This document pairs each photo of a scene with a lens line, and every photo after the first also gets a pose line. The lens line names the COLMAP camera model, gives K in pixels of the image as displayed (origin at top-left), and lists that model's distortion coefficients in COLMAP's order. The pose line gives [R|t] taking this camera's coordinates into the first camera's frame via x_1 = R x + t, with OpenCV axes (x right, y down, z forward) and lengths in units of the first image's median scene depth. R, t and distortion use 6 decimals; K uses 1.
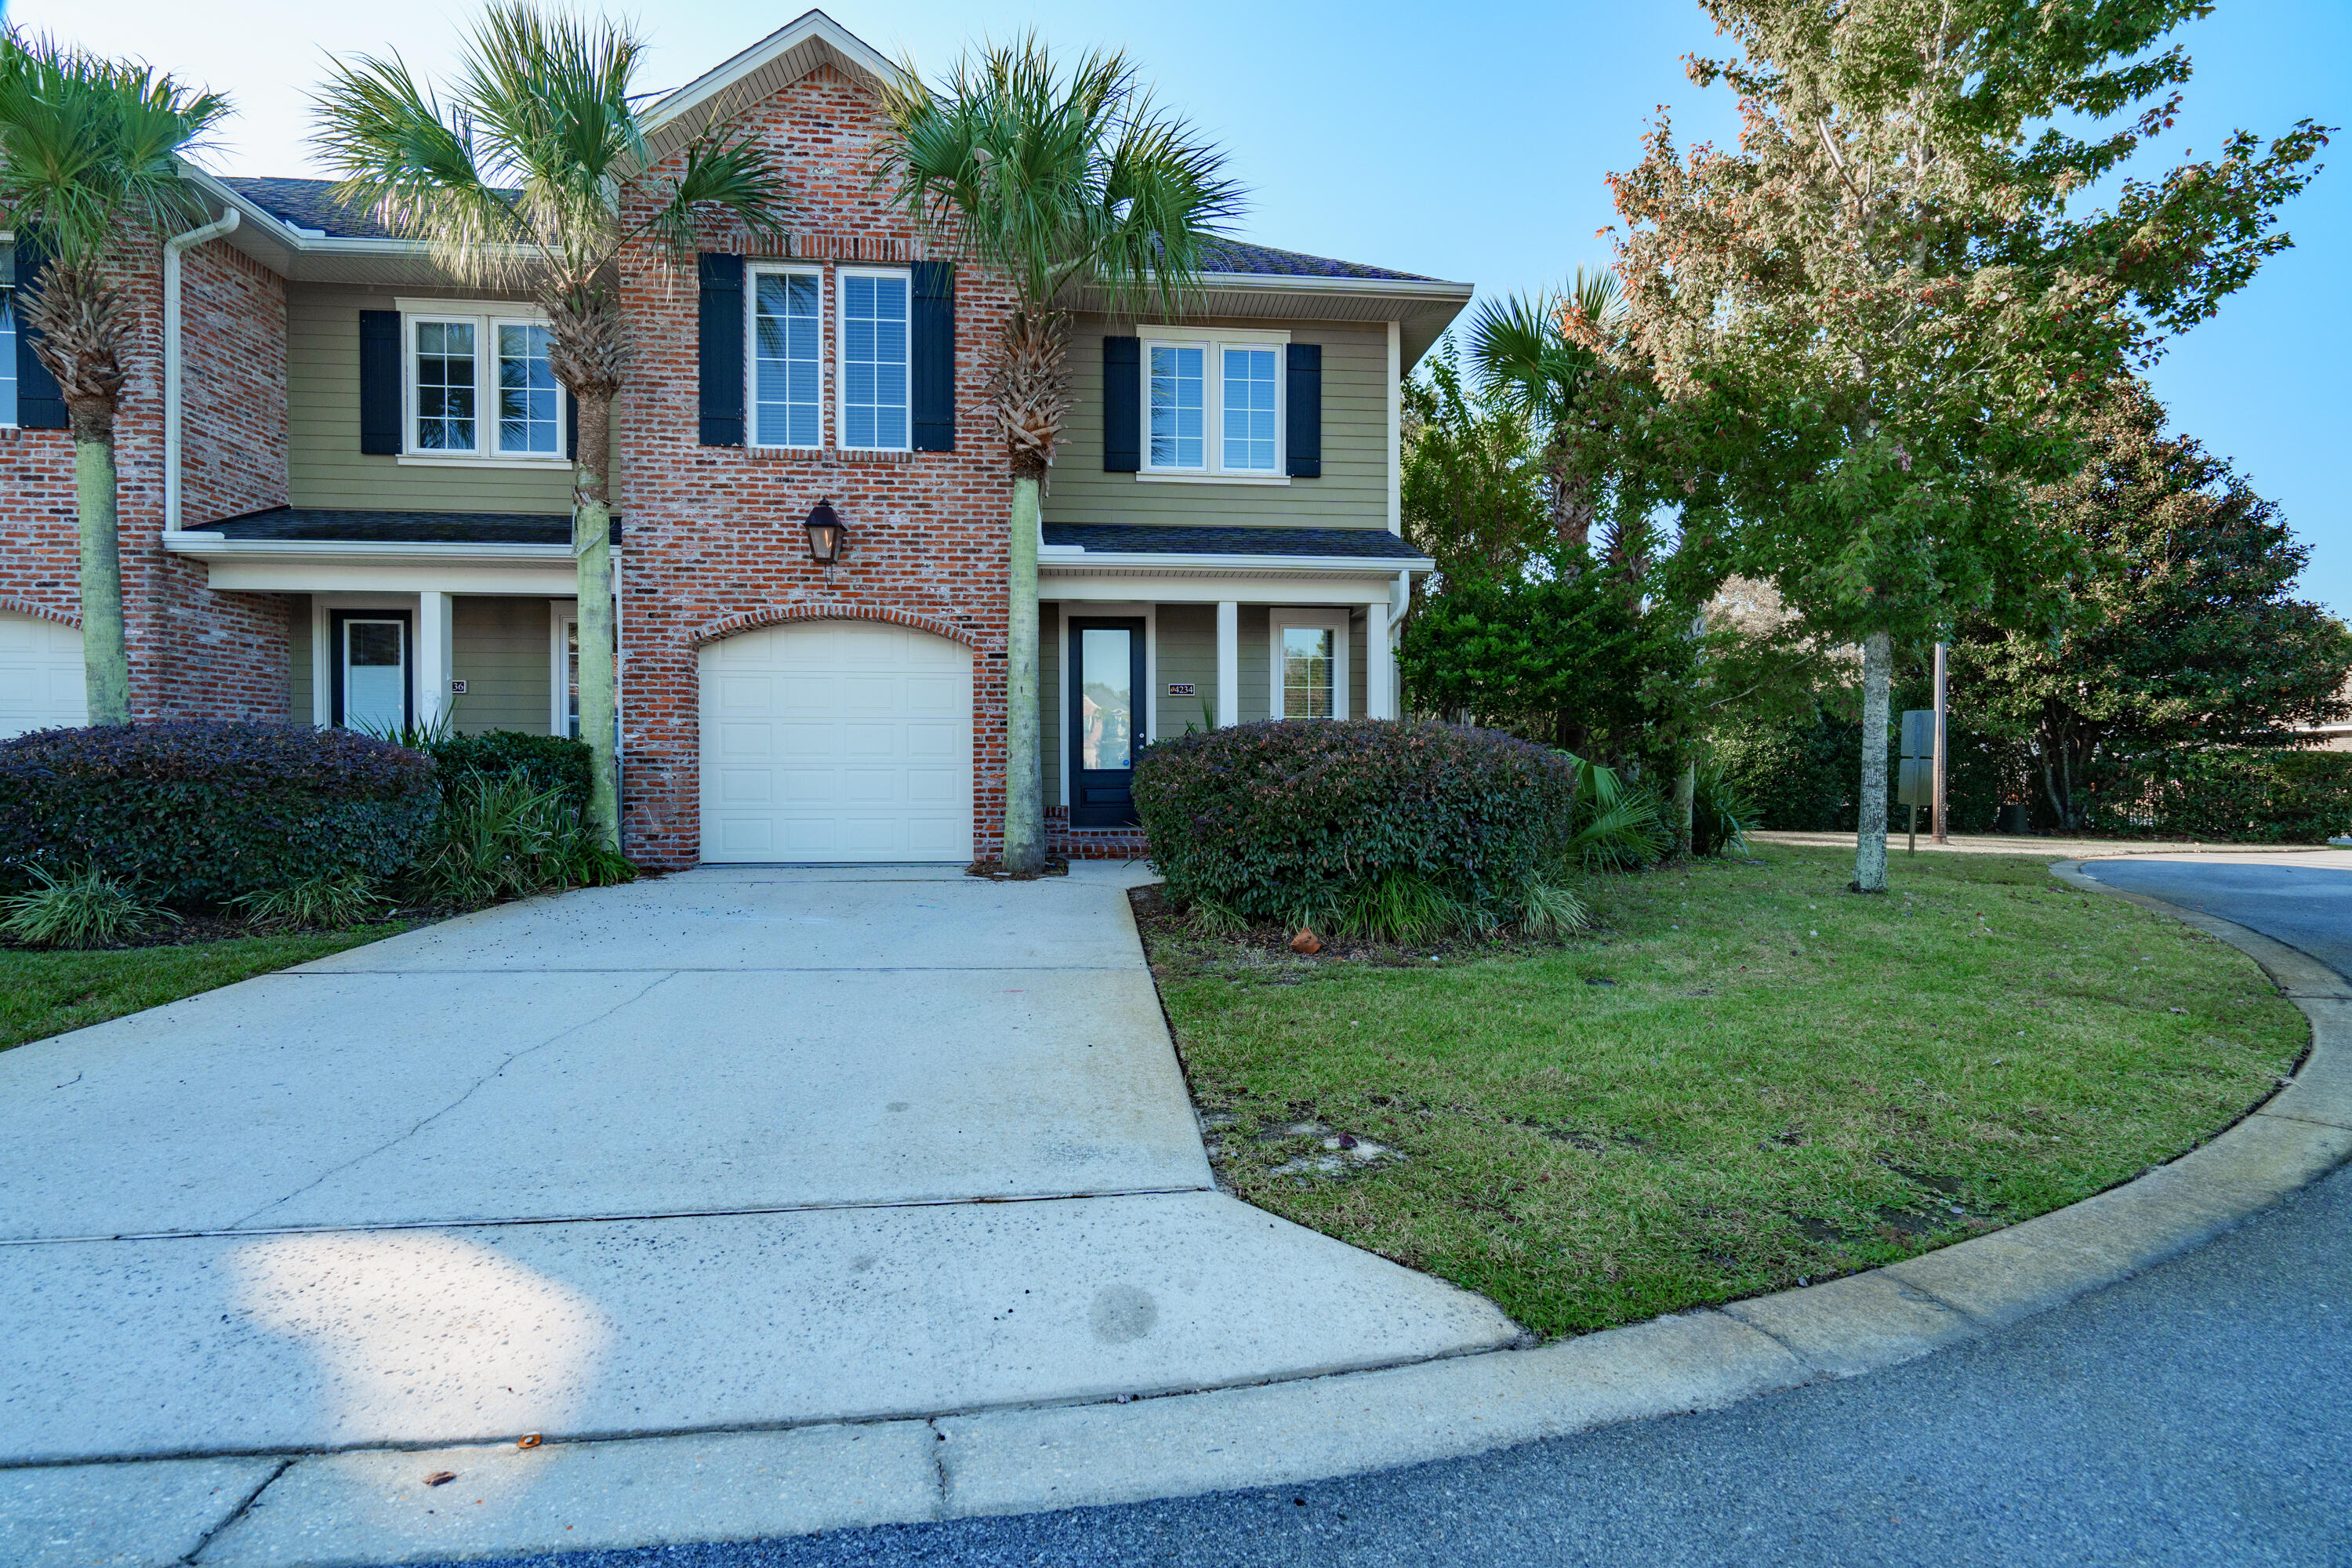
lens RADIAL K [[1060.6, 0, 1143.1], [0, 1060.6, 778.3], [0, 0, 1]] dist [-0.004728, 0.001306]
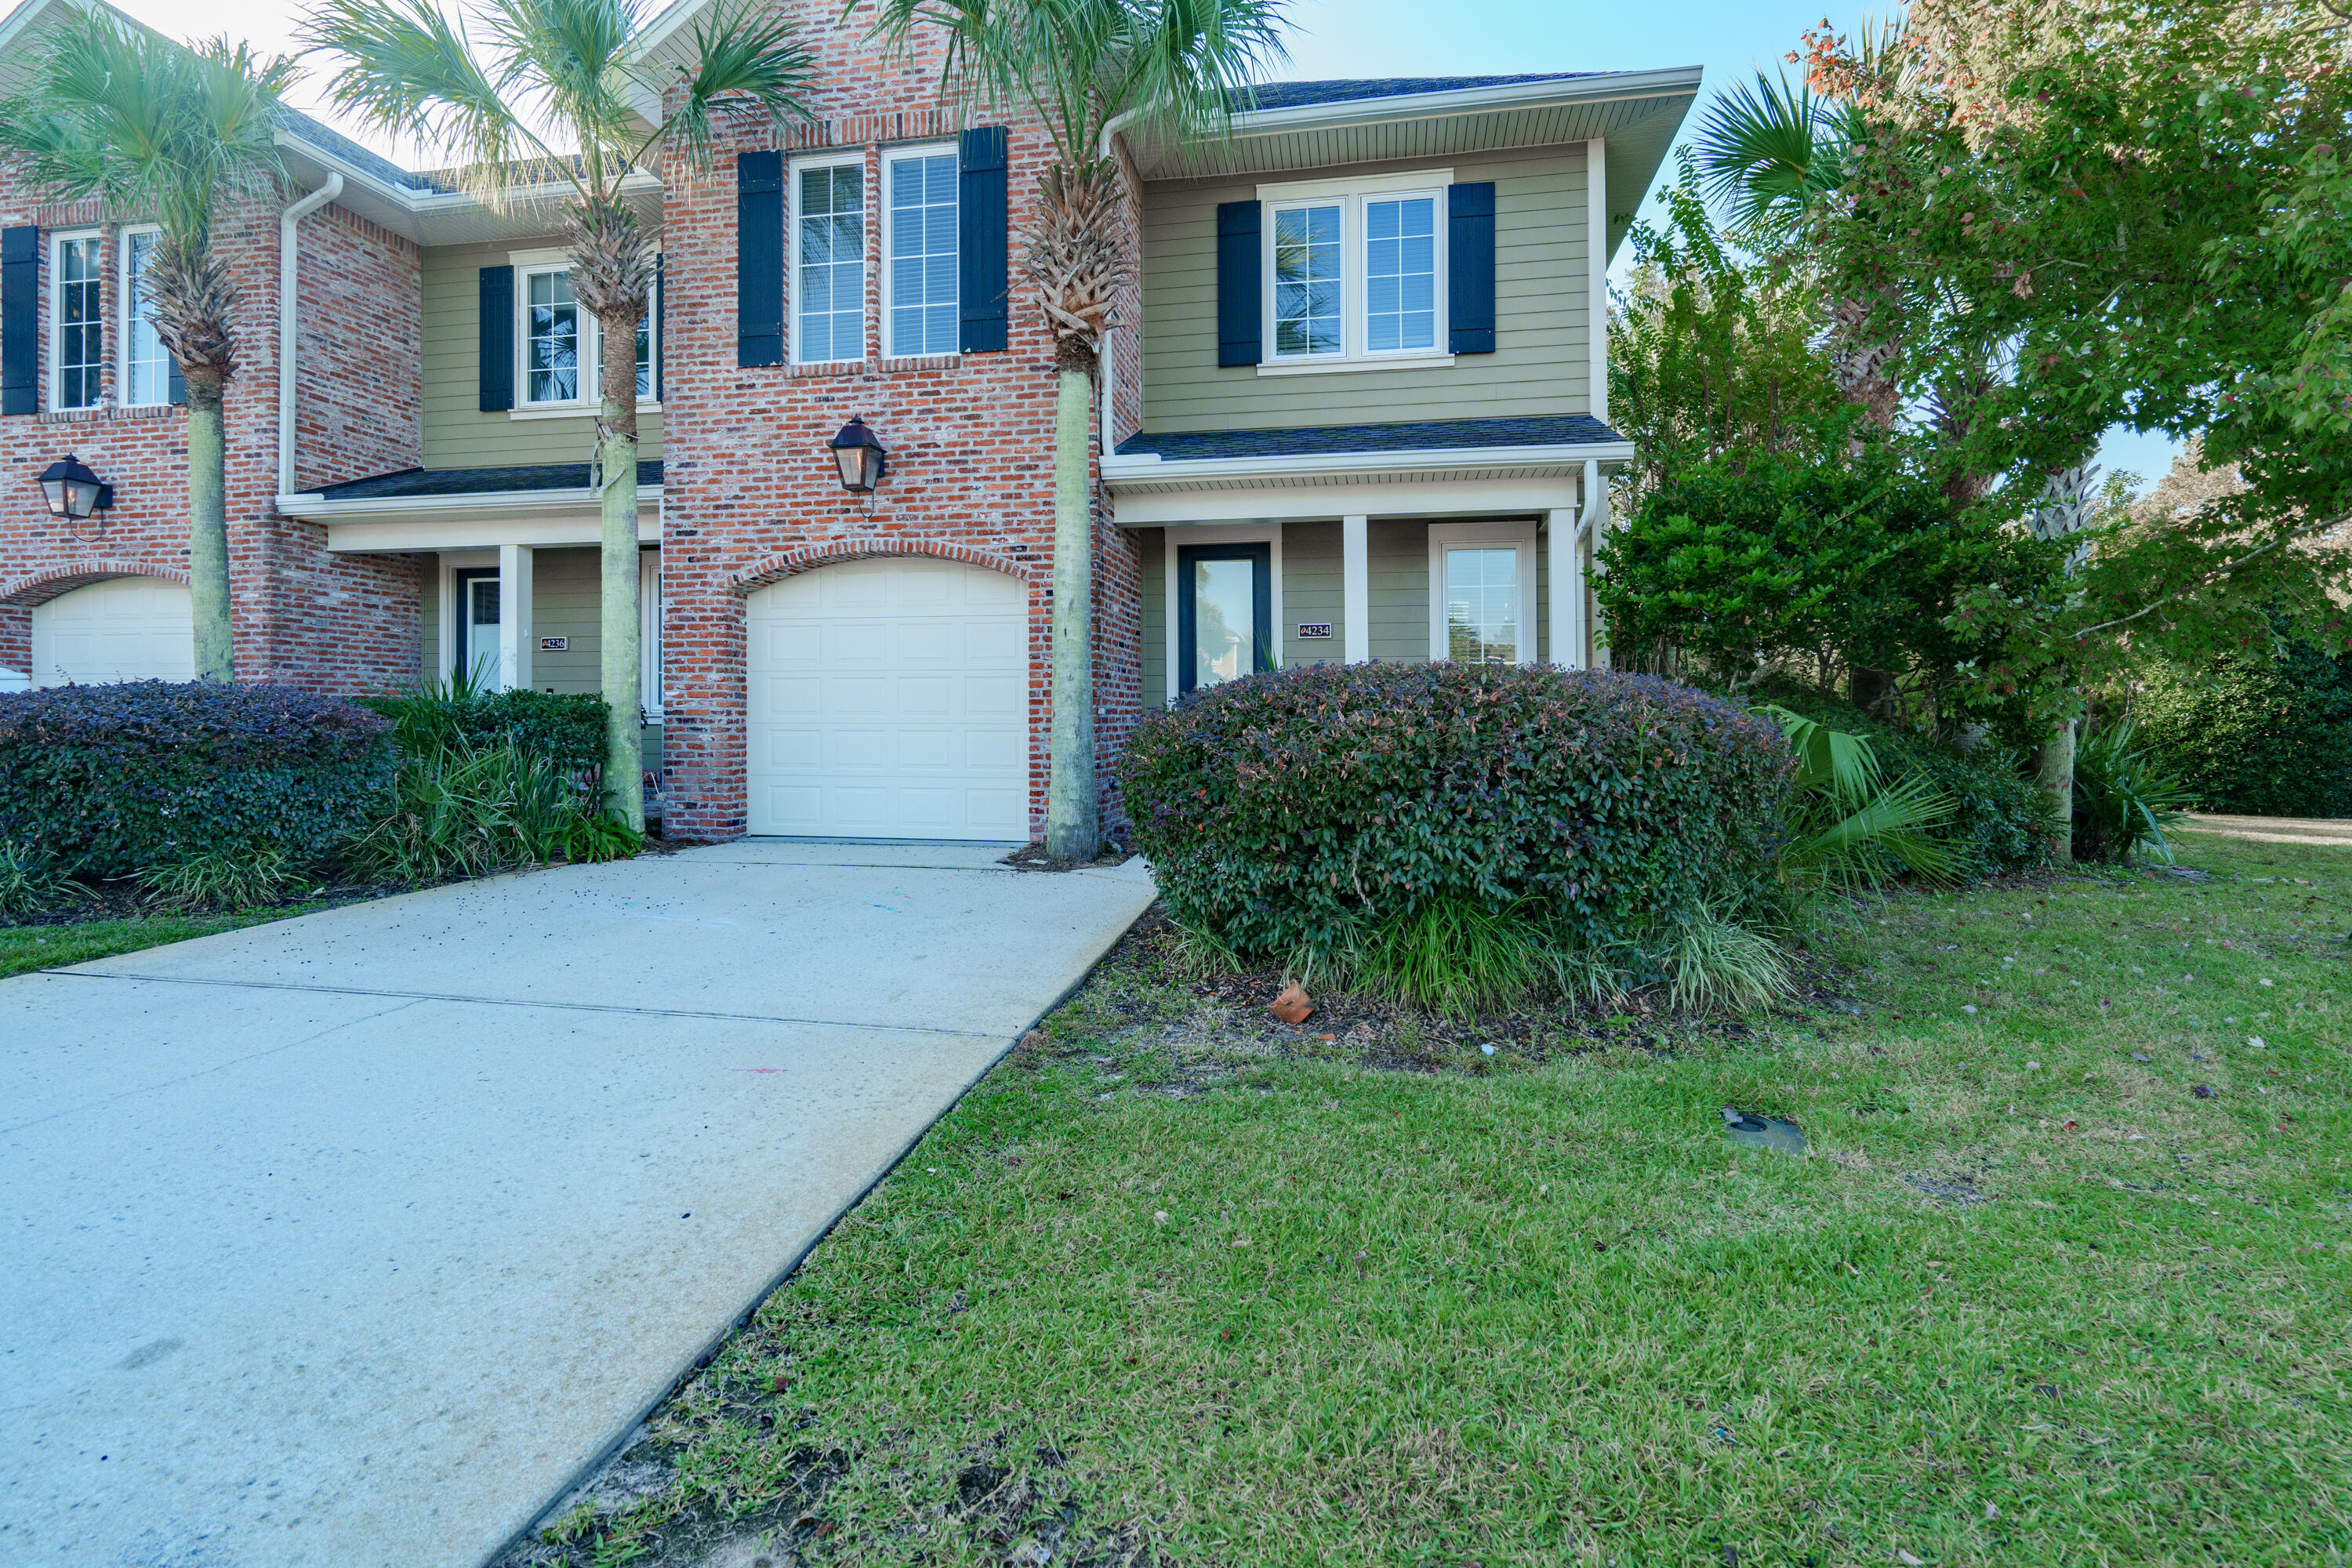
lens RADIAL K [[1060.6, 0, 1185.3], [0, 1060.6, 713.2], [0, 0, 1]] dist [-0.004728, 0.001306]
pose [[0.965236, -0.001256, -0.261379, 0.178218], [-0.003513, 0.999836, -0.017776, -0.008358], [0.261358, 0.018076, 0.965073, 0.239592]]
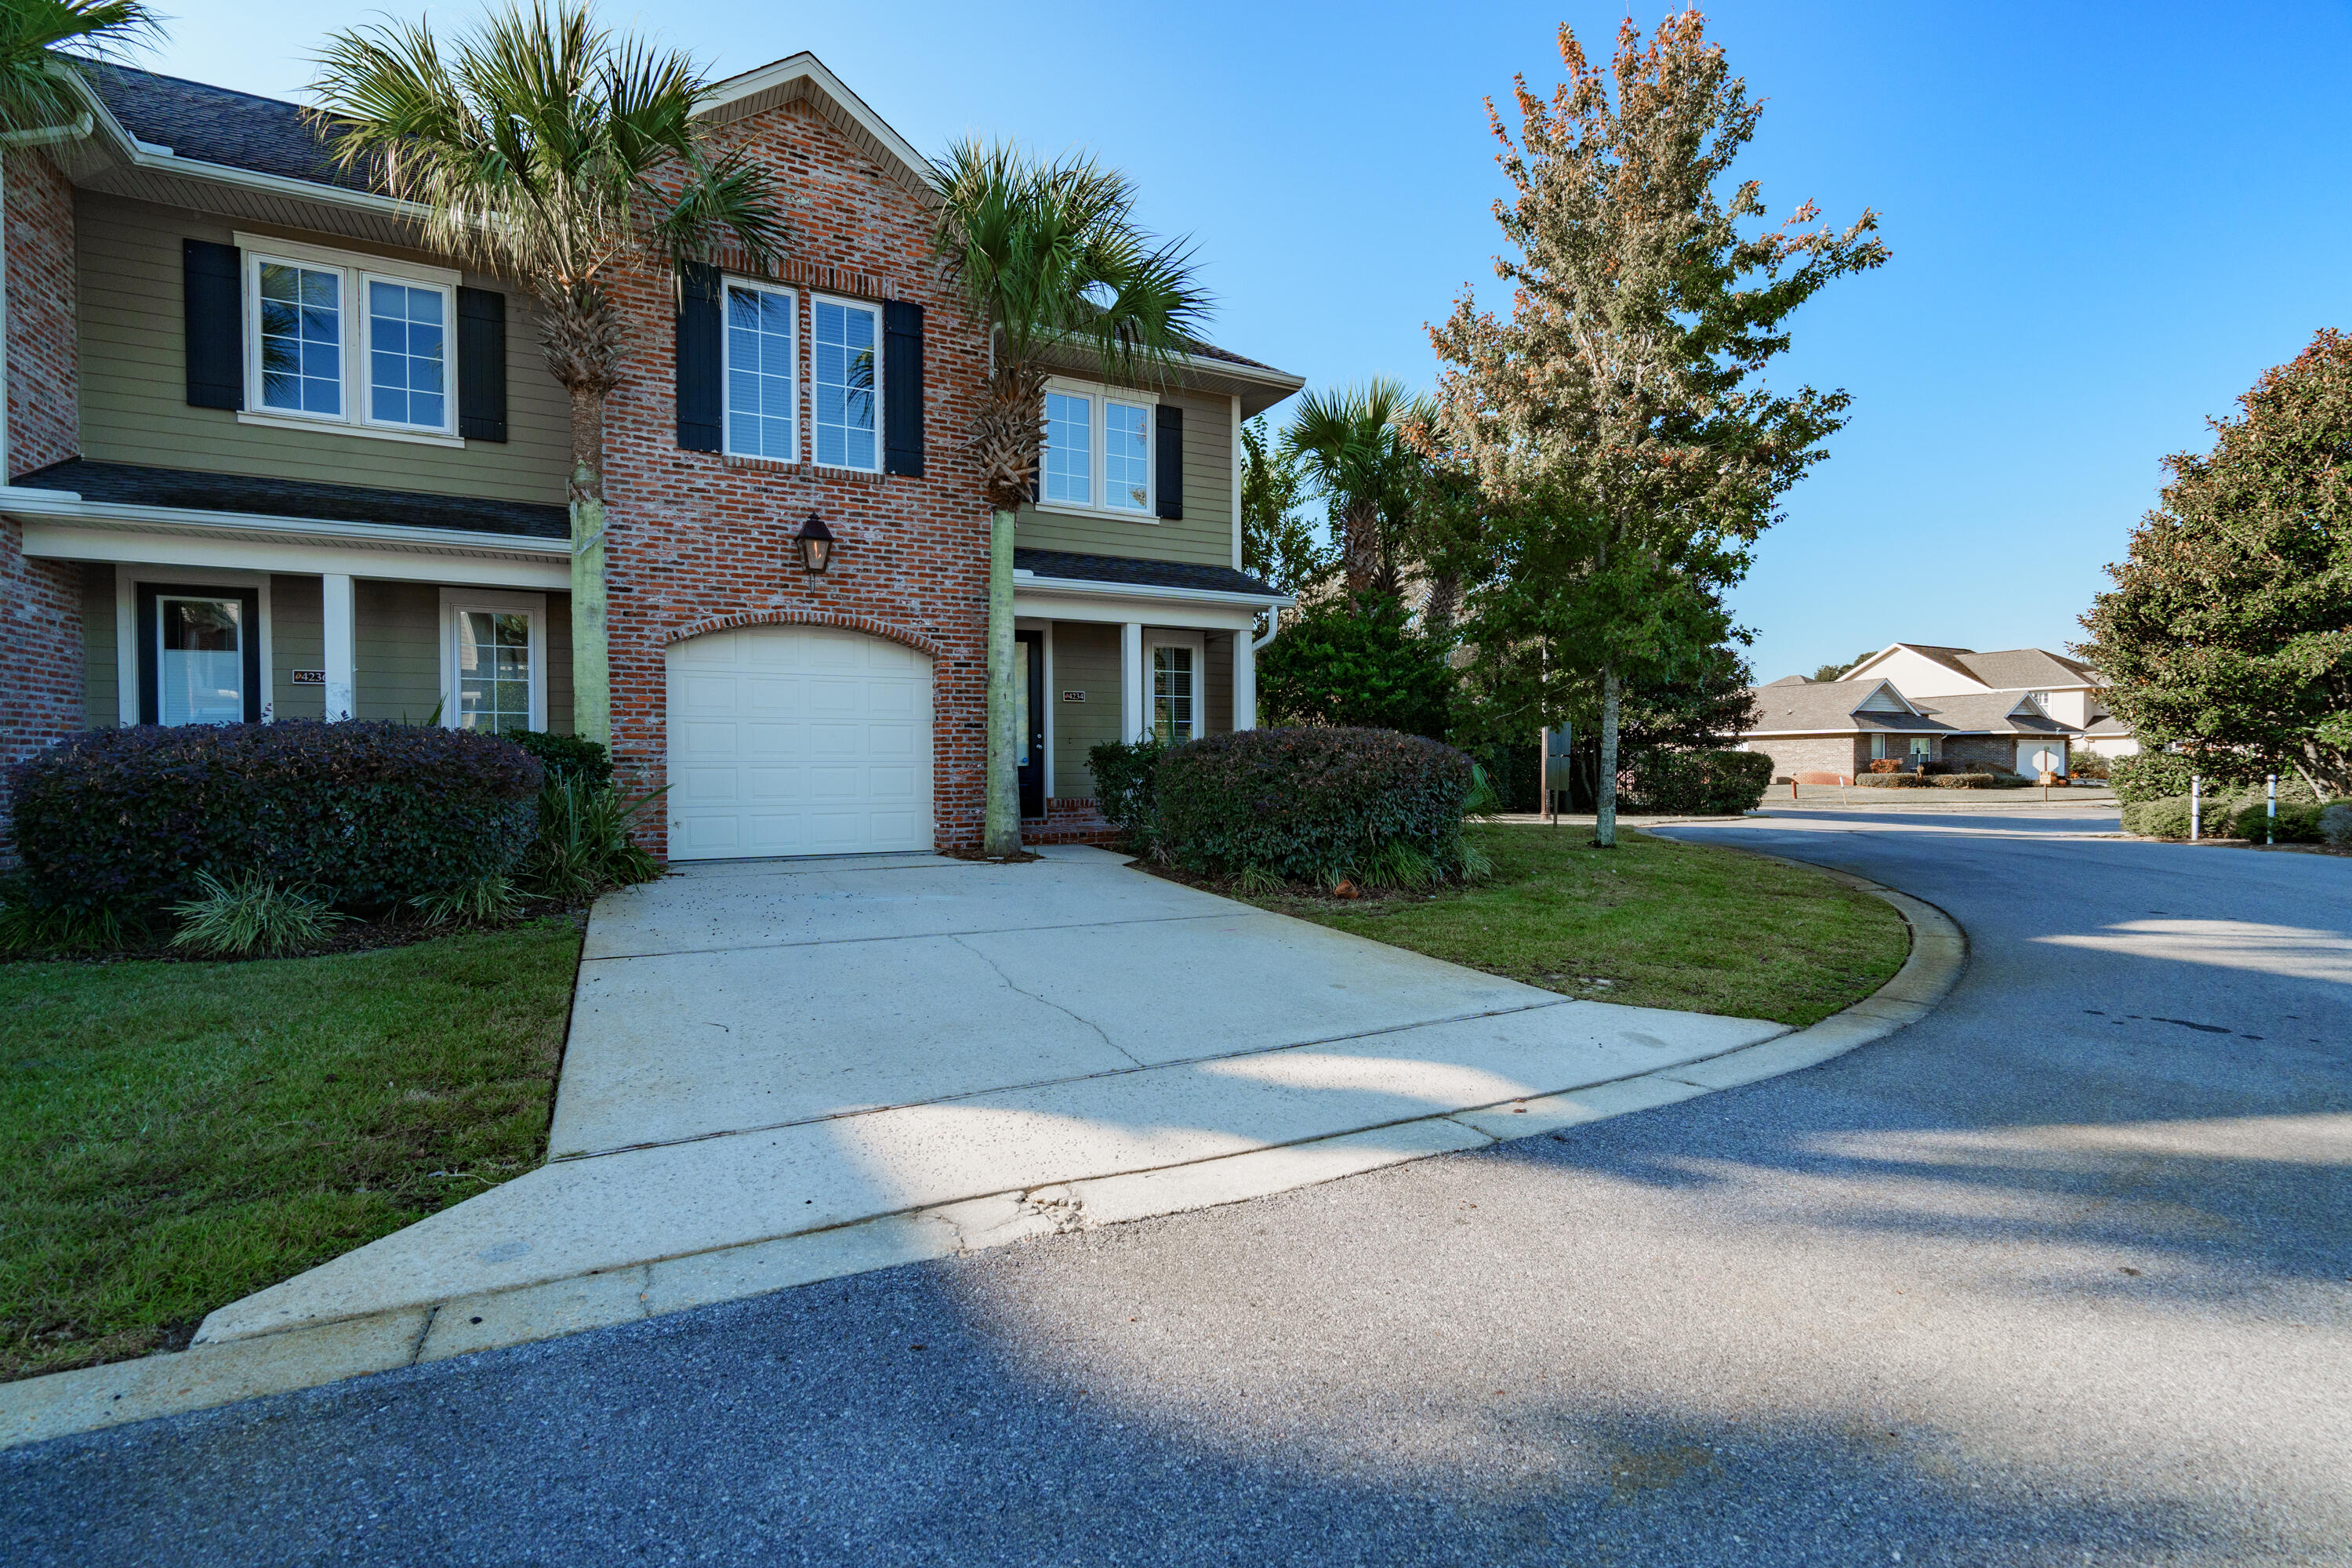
lens RADIAL K [[1060.6, 0, 1163.4], [0, 1060.6, 780.2], [0, 0, 1]] dist [-0.004728, 0.001306]
pose [[0.923801, -0.009767, 0.382748, -0.378216], [0.008014, 0.999949, 0.006176, 0.000500], [-0.382789, -0.002638, 0.923832, -0.114473]]
